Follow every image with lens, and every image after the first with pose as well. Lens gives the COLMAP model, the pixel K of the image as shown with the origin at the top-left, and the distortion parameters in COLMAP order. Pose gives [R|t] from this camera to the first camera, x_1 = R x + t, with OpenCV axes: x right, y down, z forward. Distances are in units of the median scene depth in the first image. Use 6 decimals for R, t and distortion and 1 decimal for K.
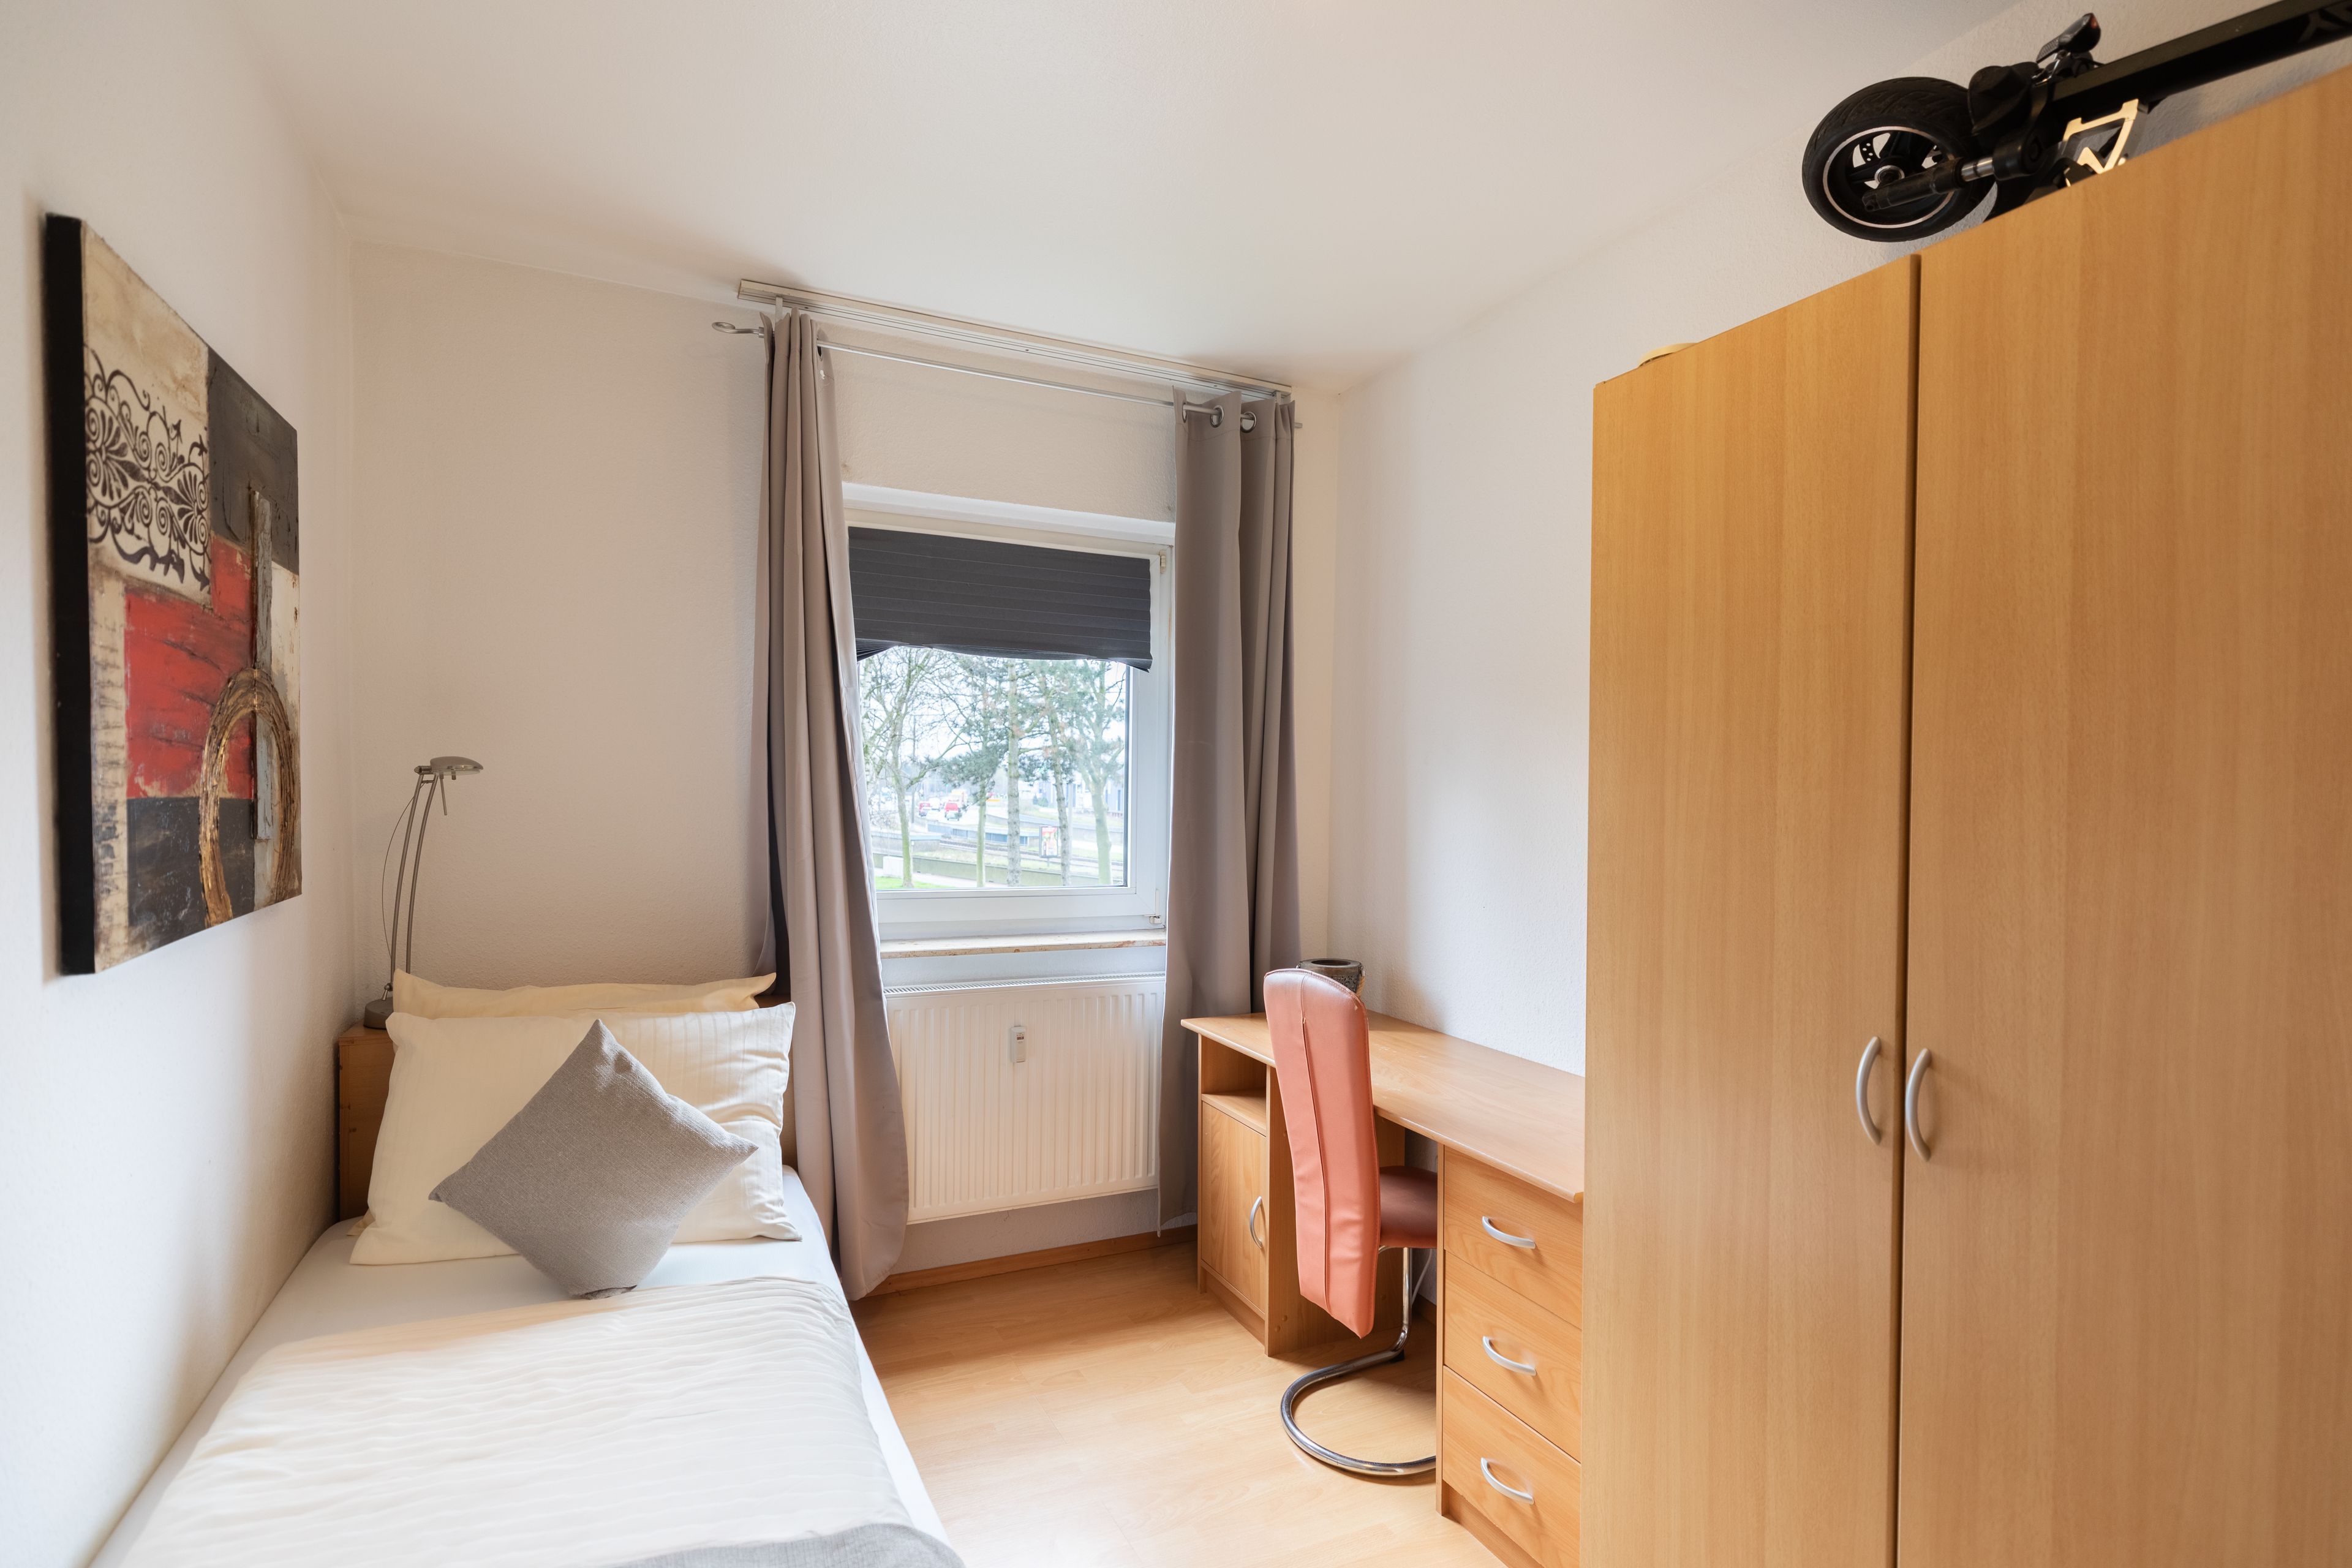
lens RADIAL K [[1103.9, 0, 1155.0], [0, 1103.9, 805.1], [0, 0, 1]] dist [0.006002, -0.000723]
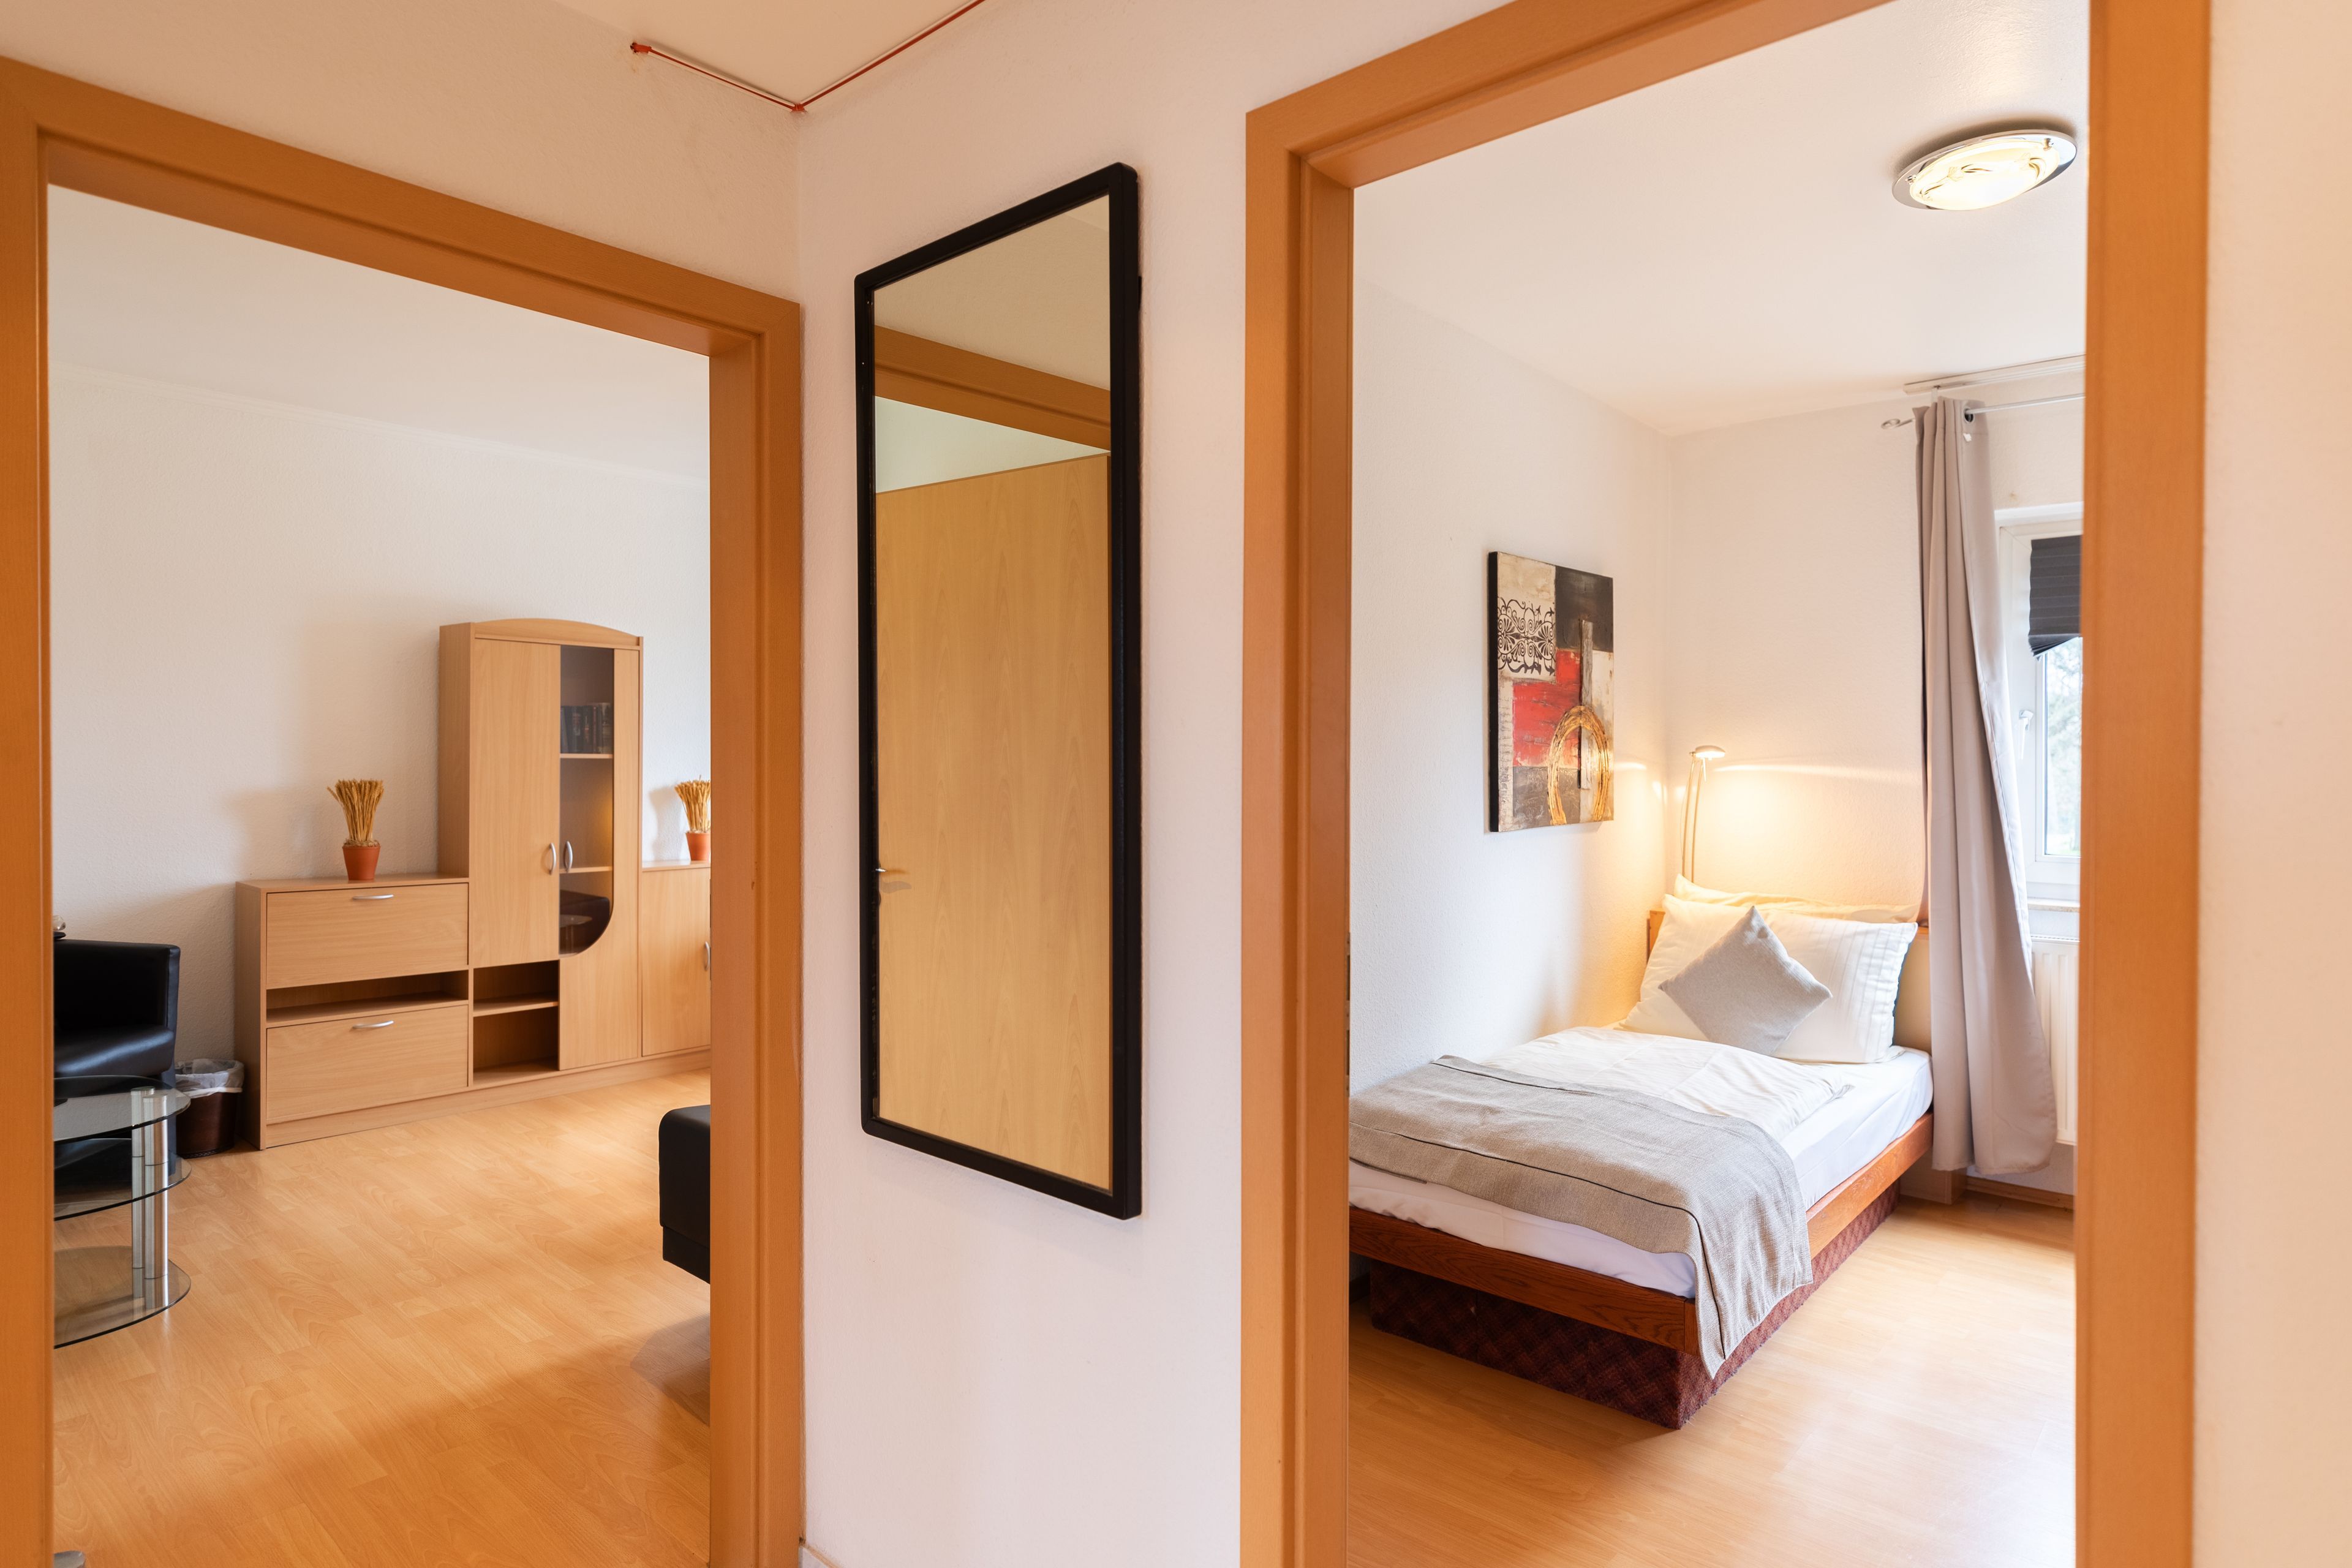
lens RADIAL K [[1294.3, 0, 1173.9], [0, 1294.3, 798.0], [0, 0, 1]] dist [0.005110, -0.000658]
pose [[0.401881, 0.016650, -0.915541, 1.337733], [-0.014870, 0.999821, 0.011656, 0.039886], [0.915571, 0.008930, 0.402056, -0.815616]]
